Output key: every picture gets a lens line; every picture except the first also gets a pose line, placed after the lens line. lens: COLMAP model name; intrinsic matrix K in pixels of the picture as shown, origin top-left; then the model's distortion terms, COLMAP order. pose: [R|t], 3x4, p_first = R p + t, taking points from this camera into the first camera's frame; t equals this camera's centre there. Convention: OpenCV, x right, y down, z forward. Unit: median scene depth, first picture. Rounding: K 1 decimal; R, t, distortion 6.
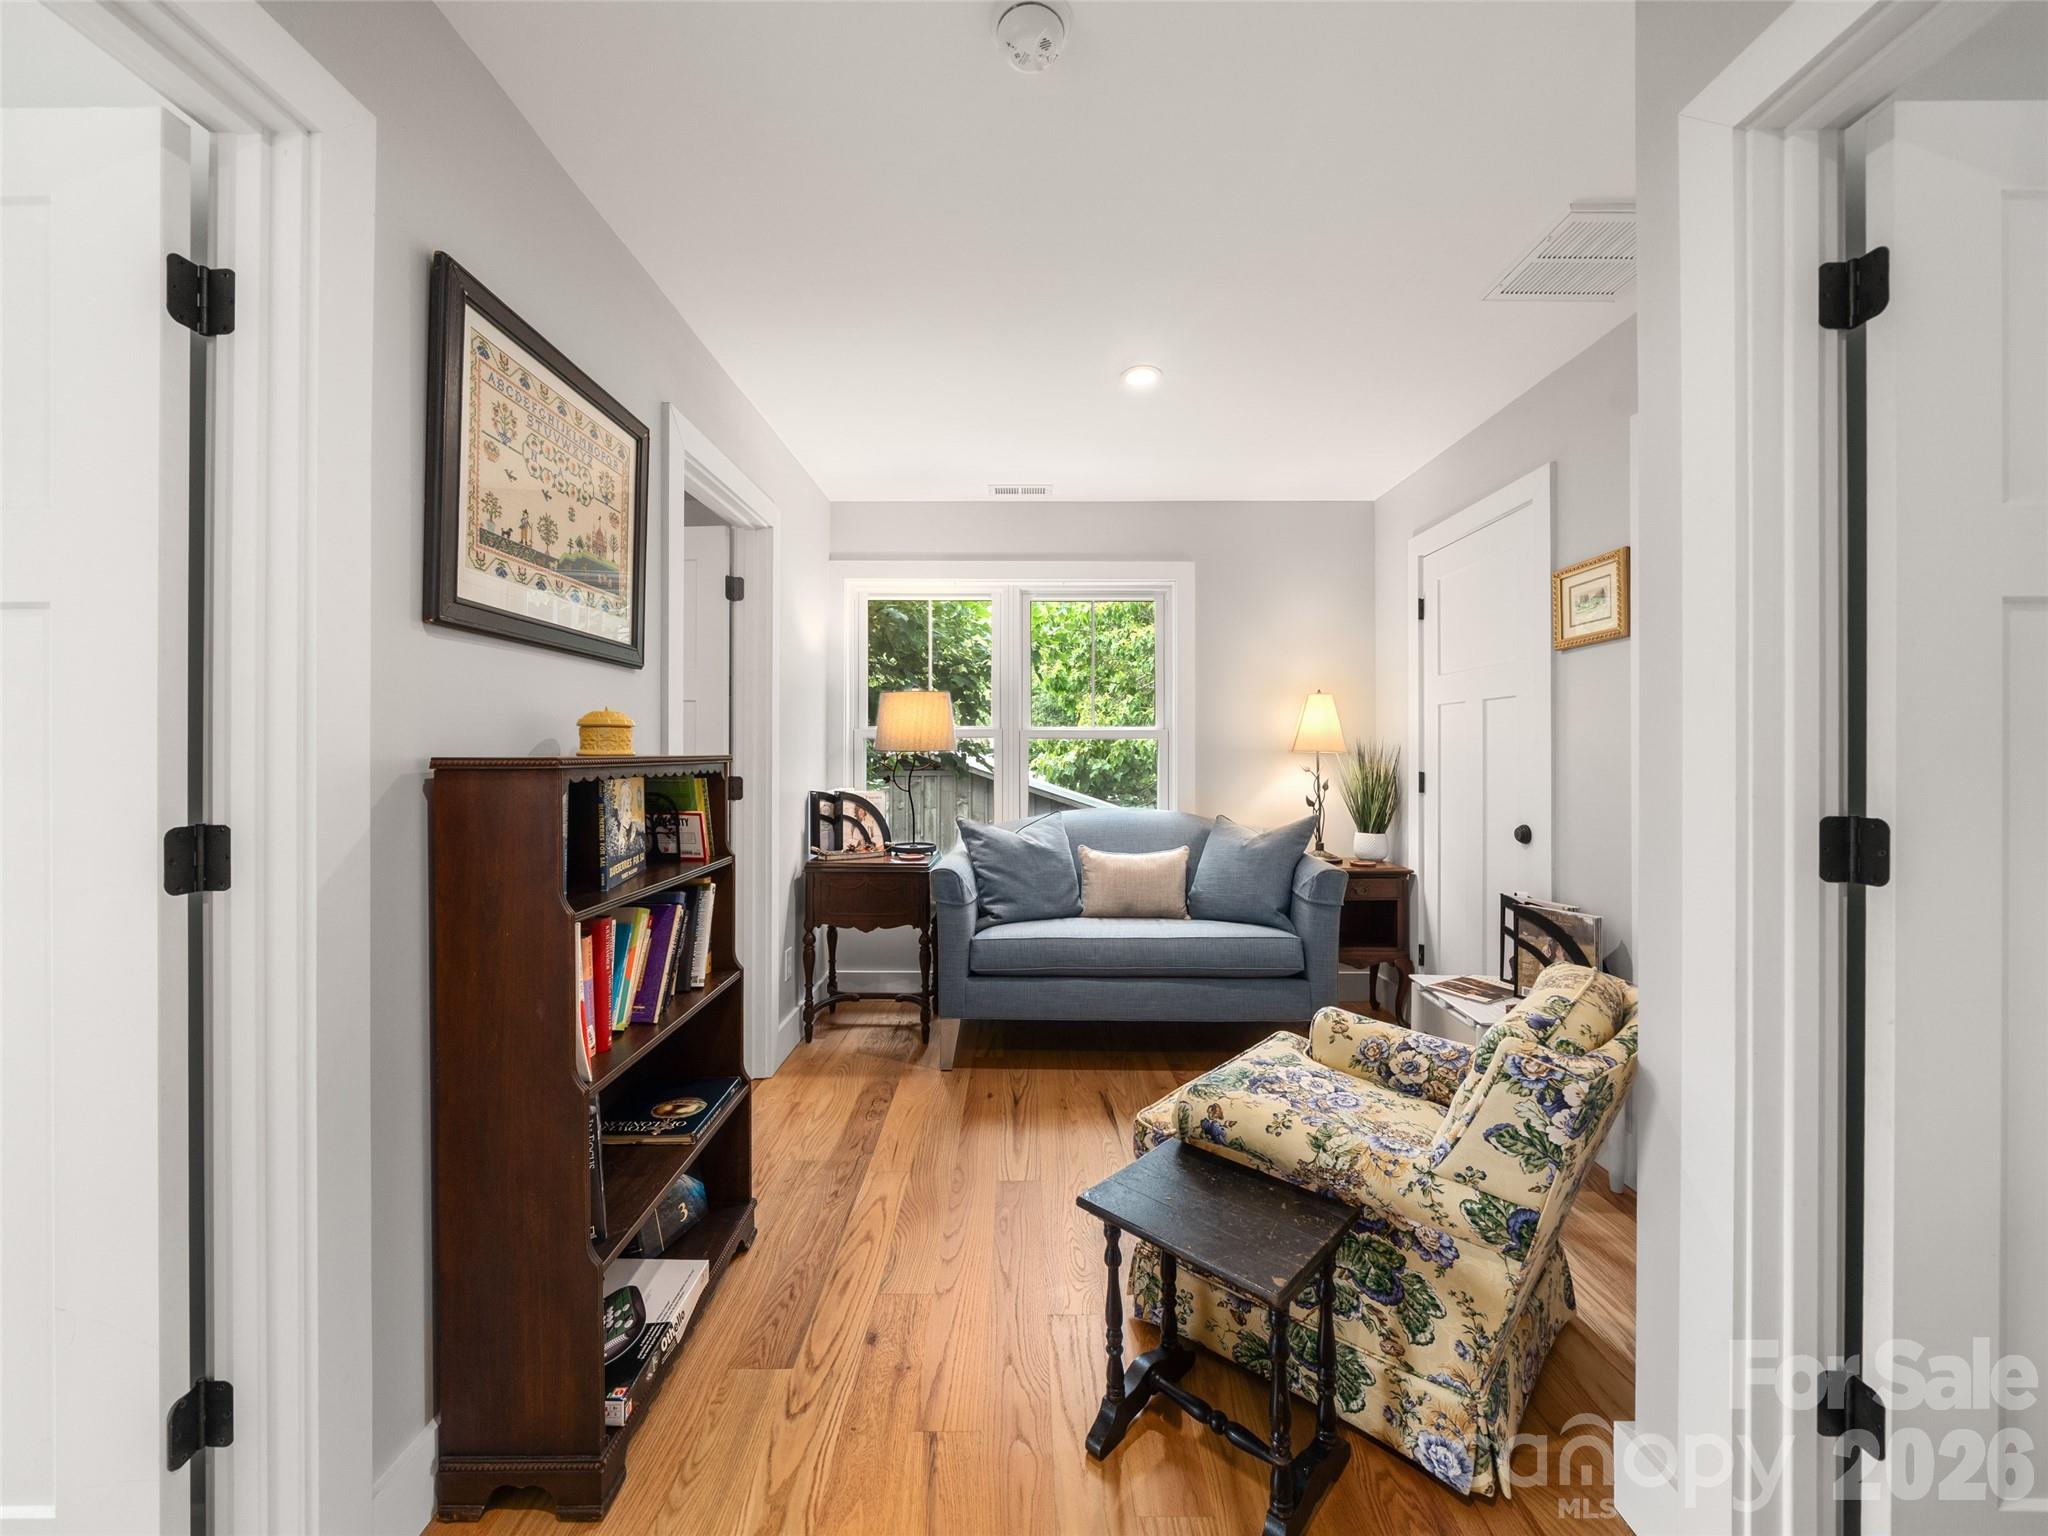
lens RADIAL K [[794.5, 0, 1022.3], [0, 794.5, 762.5], [0, 0, 1]] dist [-0.004916, -0.000469]
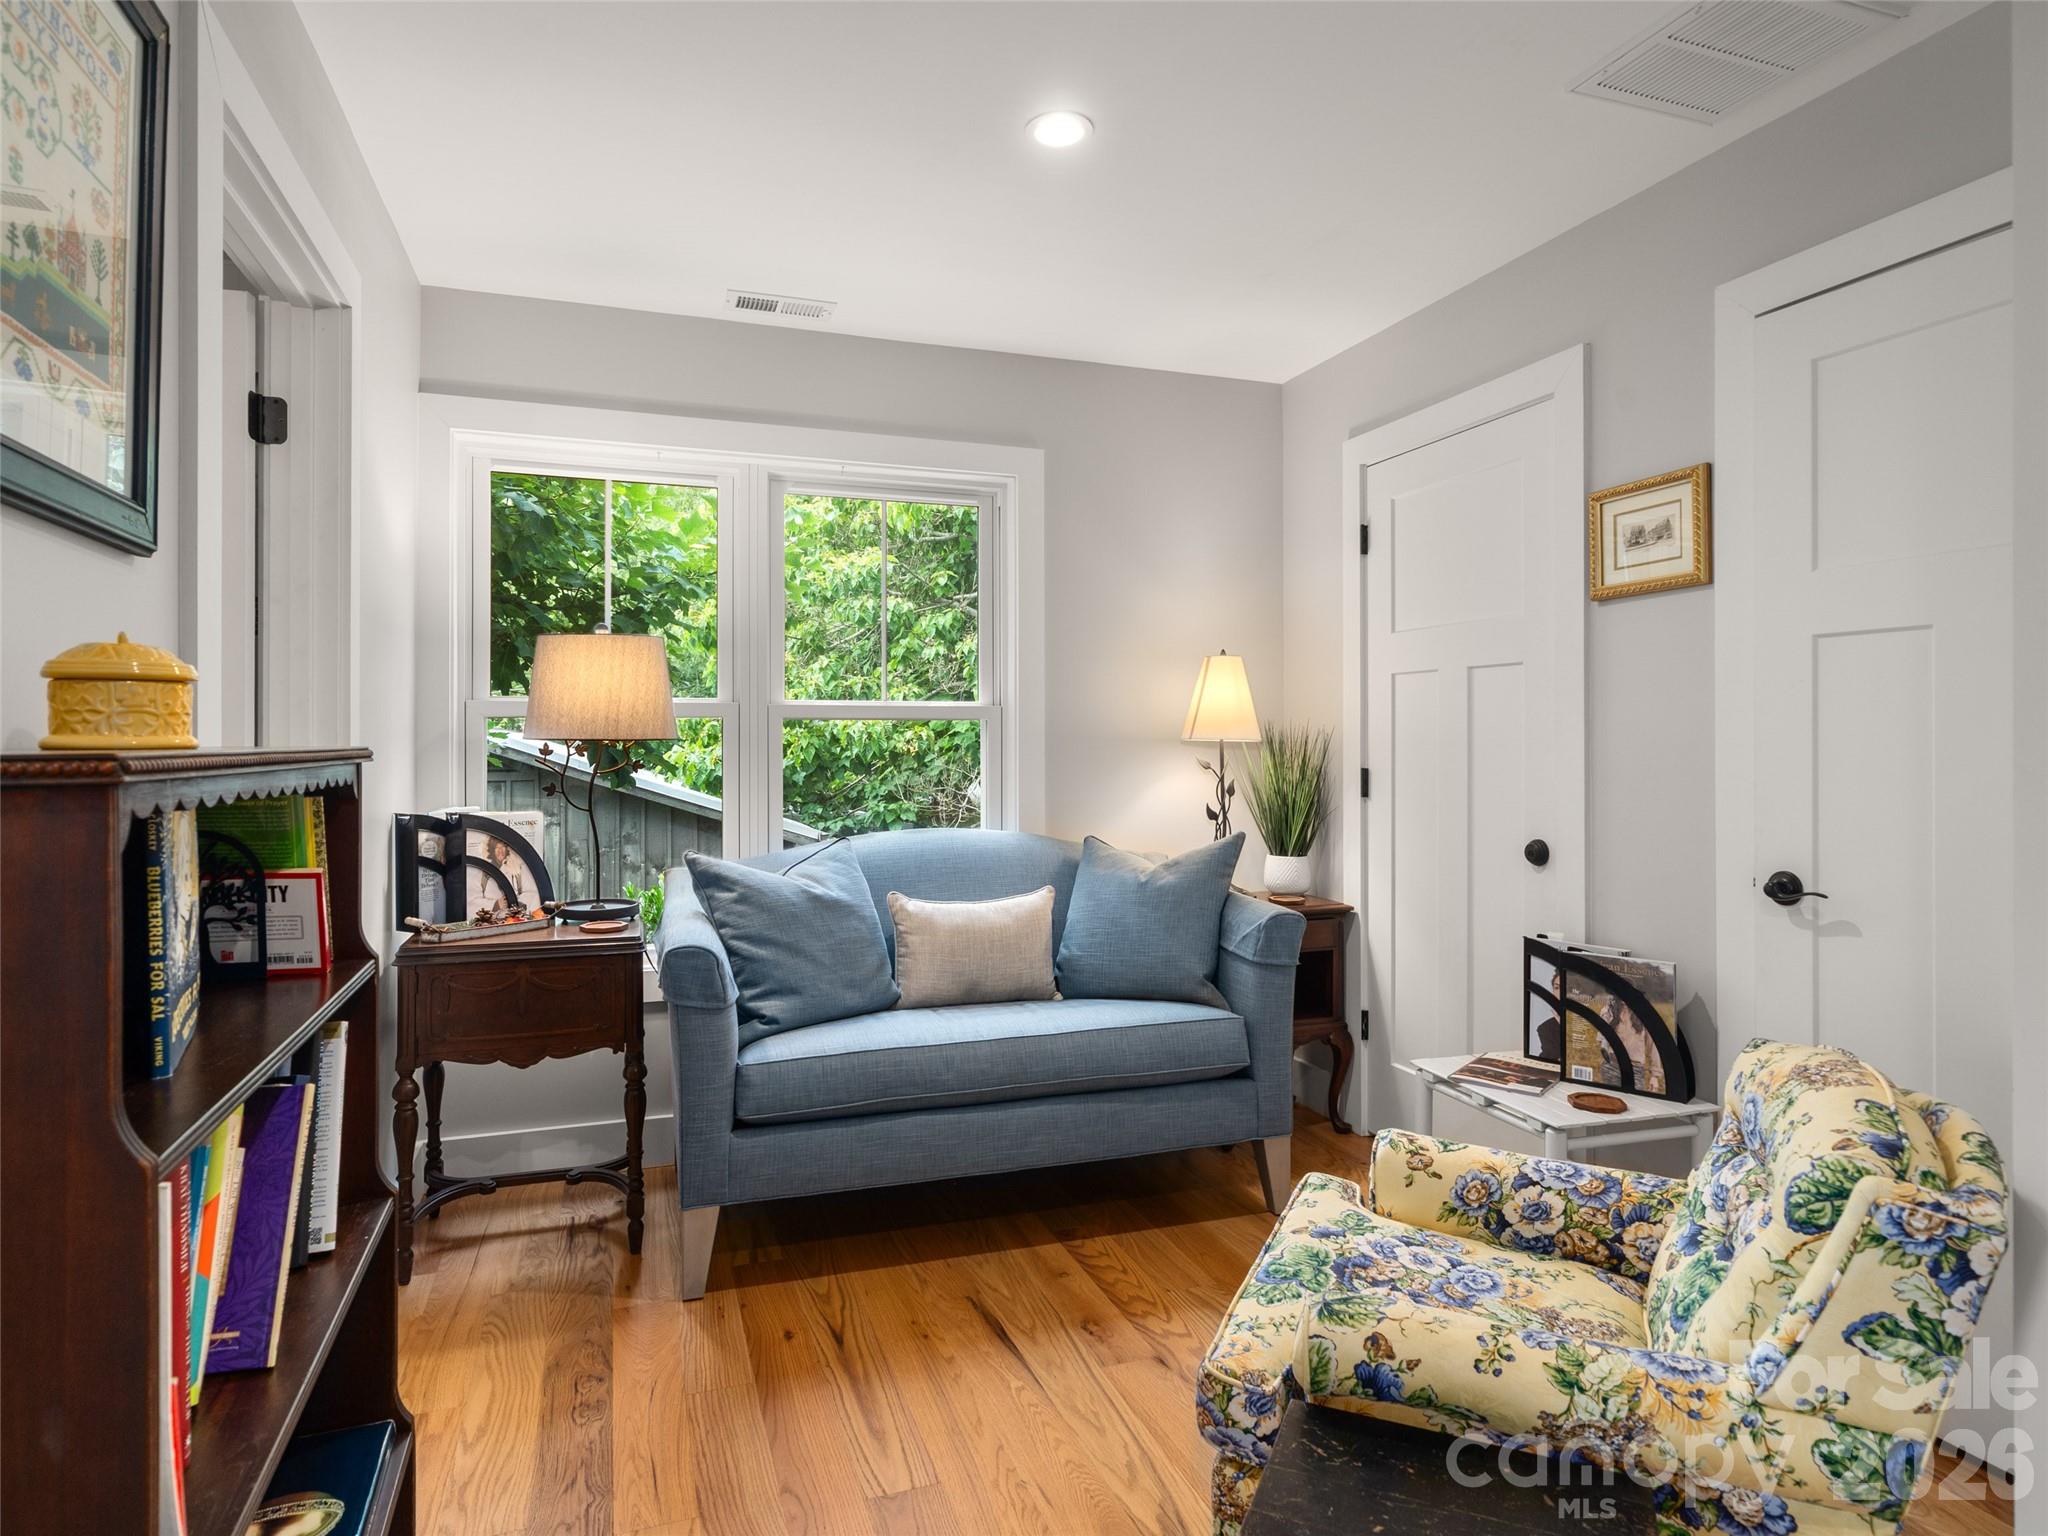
lens RADIAL K [[1155.0, 0, 1022.9], [0, 1155.0, 752.7], [0, 0, 1]] dist [0.001727, 0.001941]
pose [[0.943094, -0.004828, 0.332491, -0.187847], [0.005934, 0.999980, -0.002311, -0.001836], [-0.332473, 0.004152, 0.943103, 0.175981]]
